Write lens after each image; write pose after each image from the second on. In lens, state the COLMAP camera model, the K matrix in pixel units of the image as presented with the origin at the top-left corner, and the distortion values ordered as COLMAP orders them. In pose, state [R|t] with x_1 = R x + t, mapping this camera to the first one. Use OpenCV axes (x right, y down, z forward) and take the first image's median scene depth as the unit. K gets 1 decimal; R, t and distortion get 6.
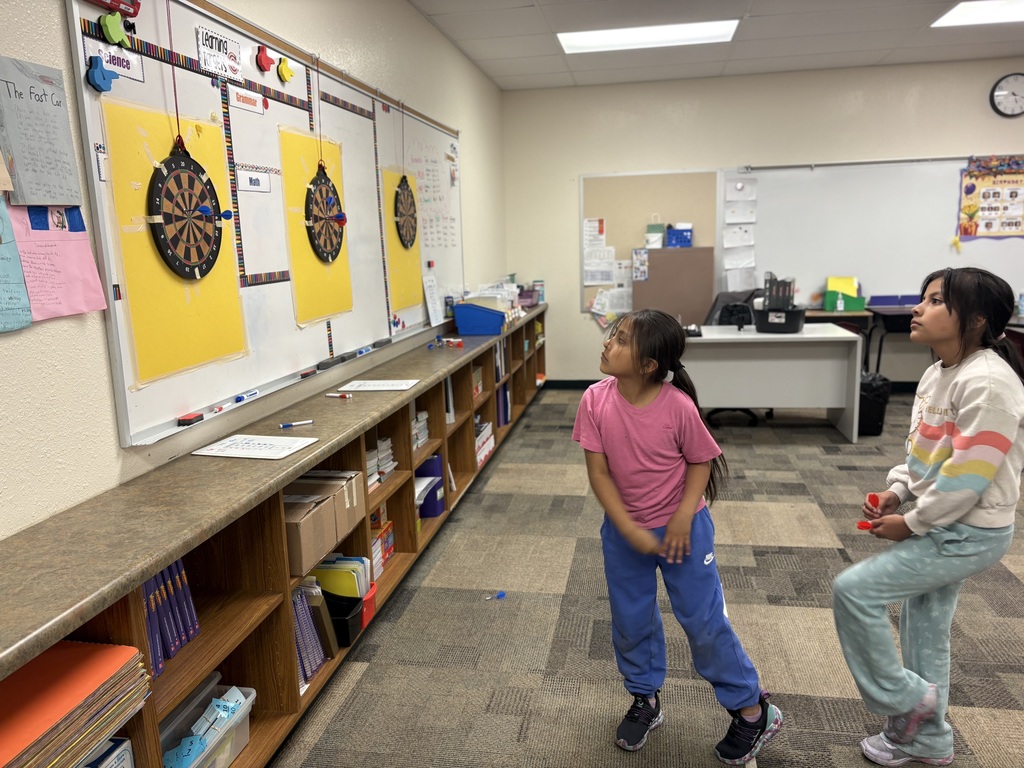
lens RADIAL K [[774.6, 0, 511.9], [0, 774.6, 381.4], [0, 0, 1]] dist [0.035434, -0.036378]
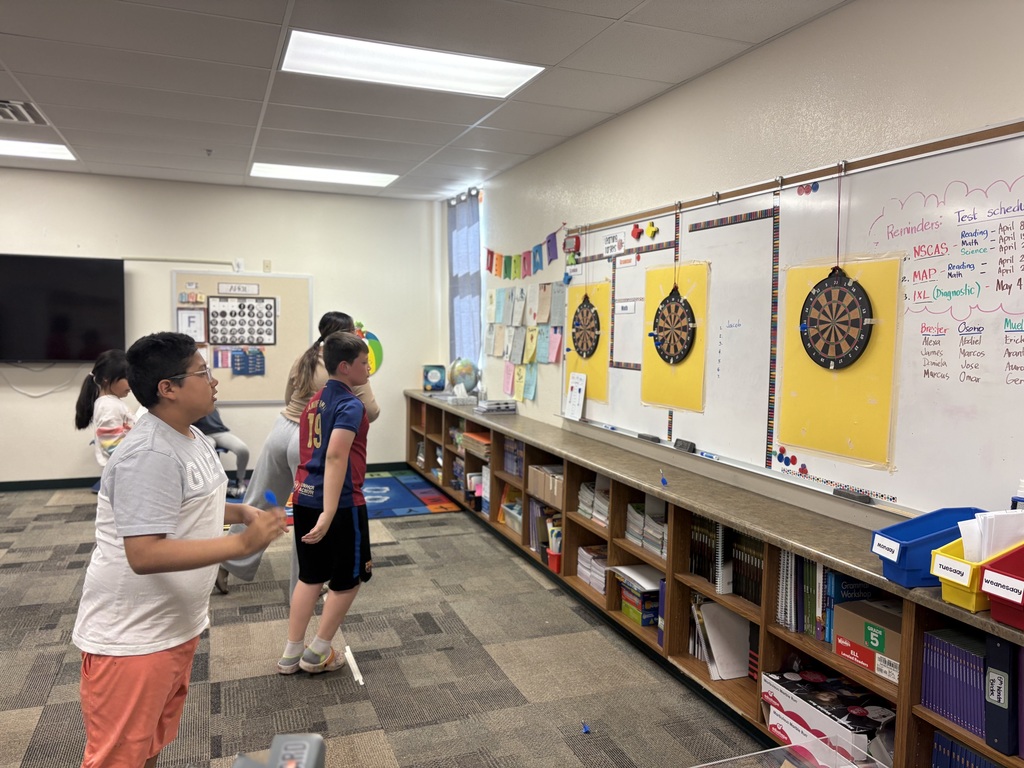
lens RADIAL K [[774.6, 0, 506.5], [0, 774.6, 382.0], [0, 0, 1]] dist [0.035434, -0.036378]
pose [[-0.858532, 0.050996, -0.510218, 0.657048], [-0.087832, 0.965710, 0.244314, -0.429359], [0.505182, 0.254565, -0.824614, 2.013455]]
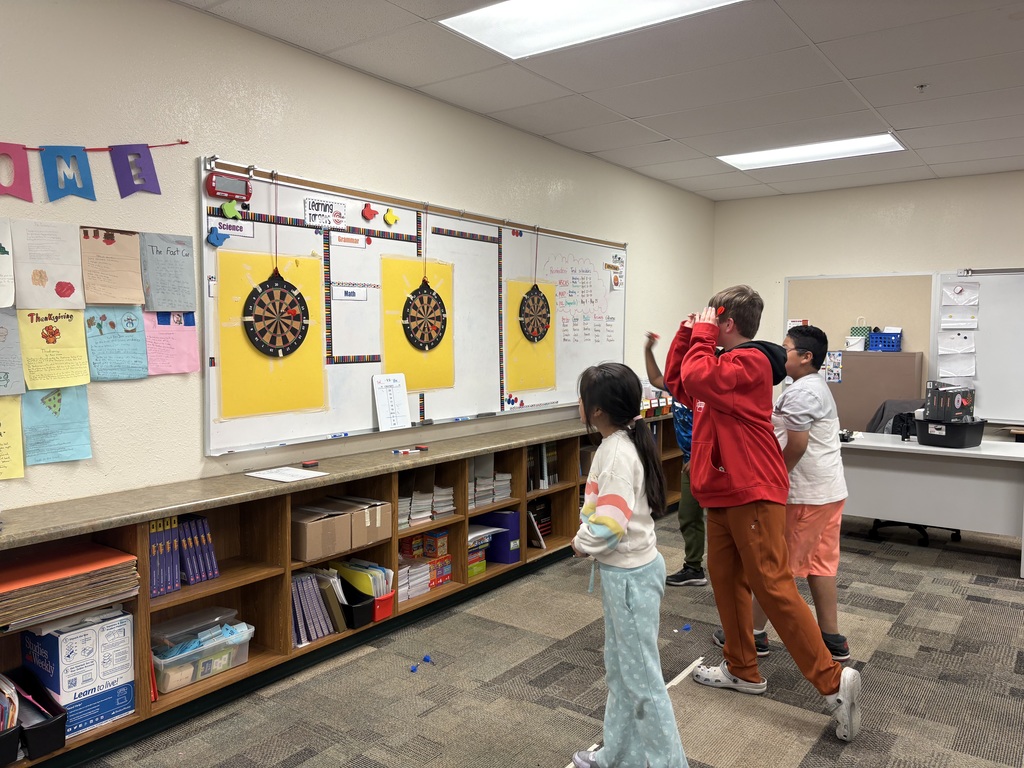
lens RADIAL K [[774.6, 0, 506.4], [0, 774.6, 378.8], [0, 0, 1]] dist [0.035434, -0.036378]
pose [[0.894720, 0.059403, -0.442660, 0.518614], [-0.110996, 0.989595, -0.091551, 0.002603], [0.432616, 0.131046, 0.892003, -0.135621]]
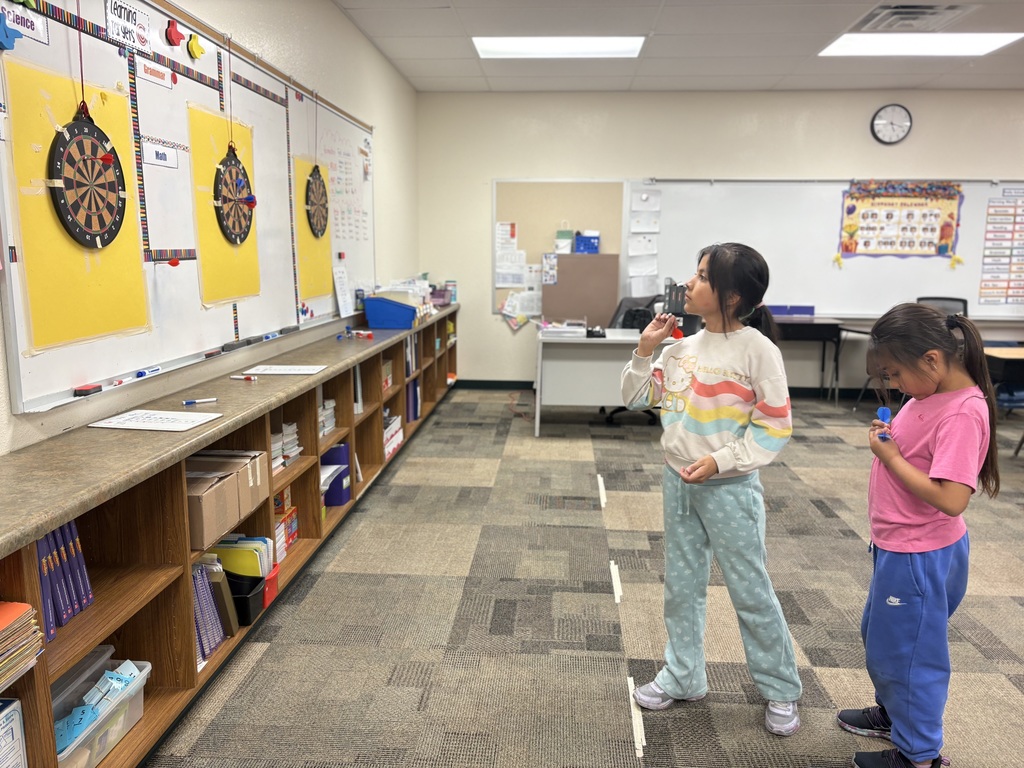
lens RADIAL K [[774.6, 0, 516.3], [0, 774.6, 380.3], [0, 0, 1]] dist [0.035434, -0.036378]
pose [[0.992676, 0.019556, 0.119217, 0.004112], [-0.017977, 0.999736, -0.014305, 0.030132], [-0.119465, 0.012057, 0.992765, -0.029464]]
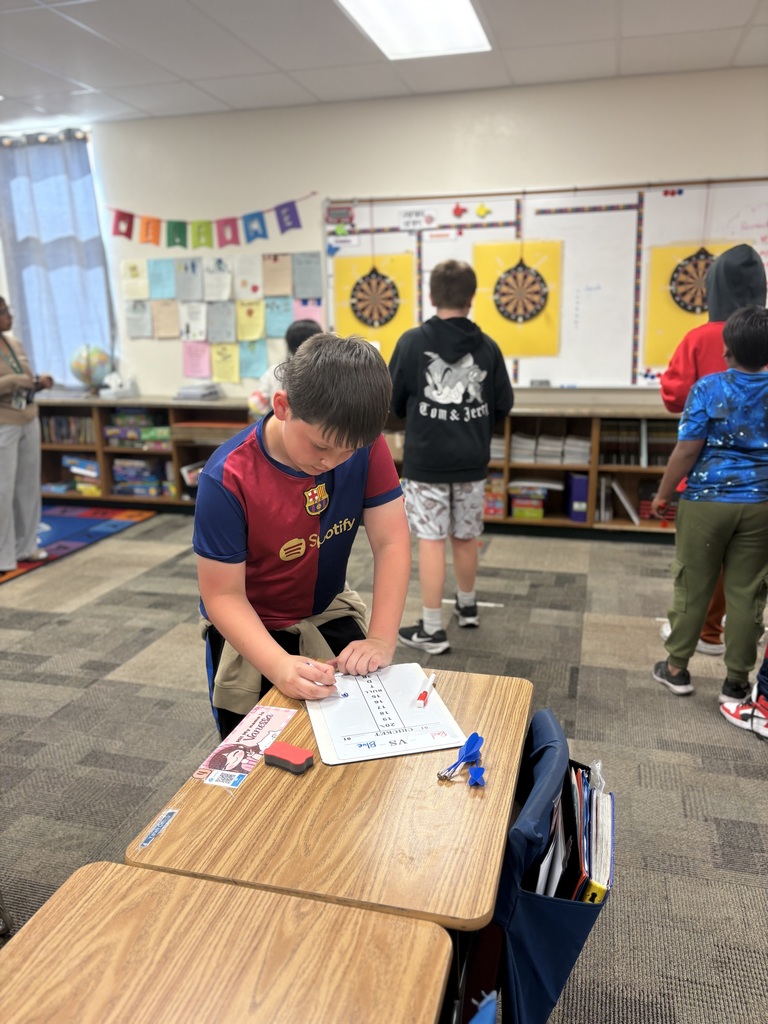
lens RADIAL K [[774.6, 0, 390.8], [0, 774.6, 510.7], [0, 0, 1]] dist [0.035434, -0.036378]
pose [[-0.090679, 0.263984, -0.960255, 1.498415], [-0.167409, 0.946466, 0.276002, -0.194562], [0.981708, 0.185783, -0.041631, 0.940424]]
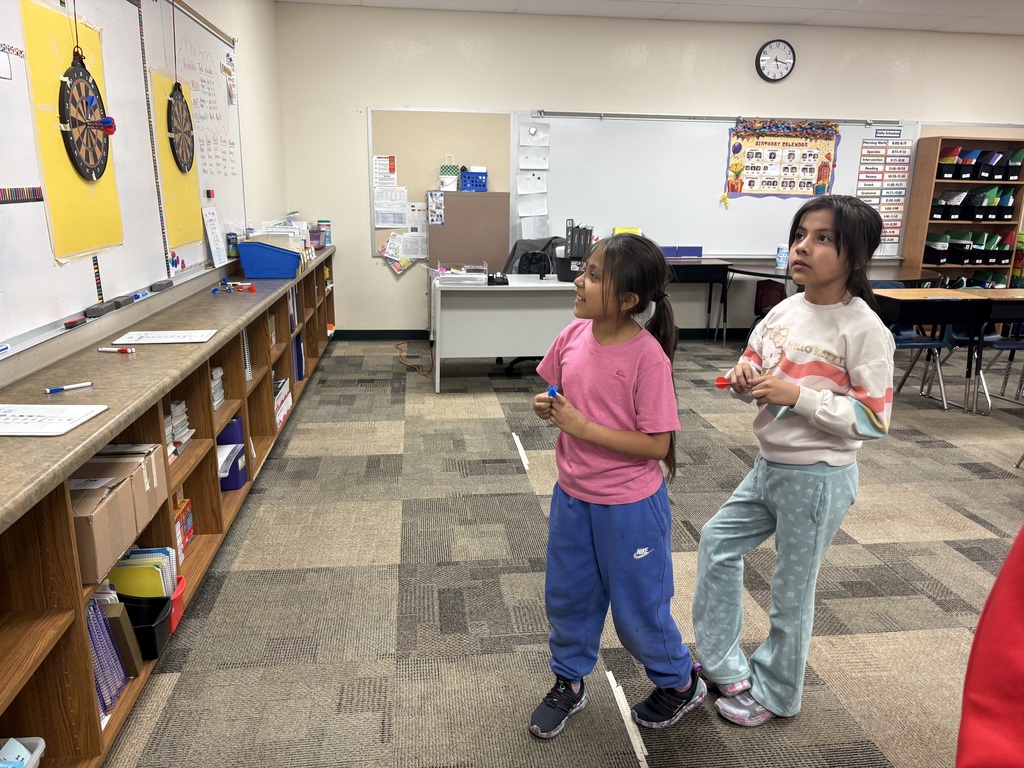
lens RADIAL K [[774.6, 0, 514.4], [0, 774.6, 386.2], [0, 0, 1]] dist [0.035434, -0.036378]
pose [[0.953989, -0.030088, 0.298327, -0.074783], [0.009192, 0.997420, 0.071199, 0.002072], [-0.299700, -0.065181, 0.951804, 0.112061]]
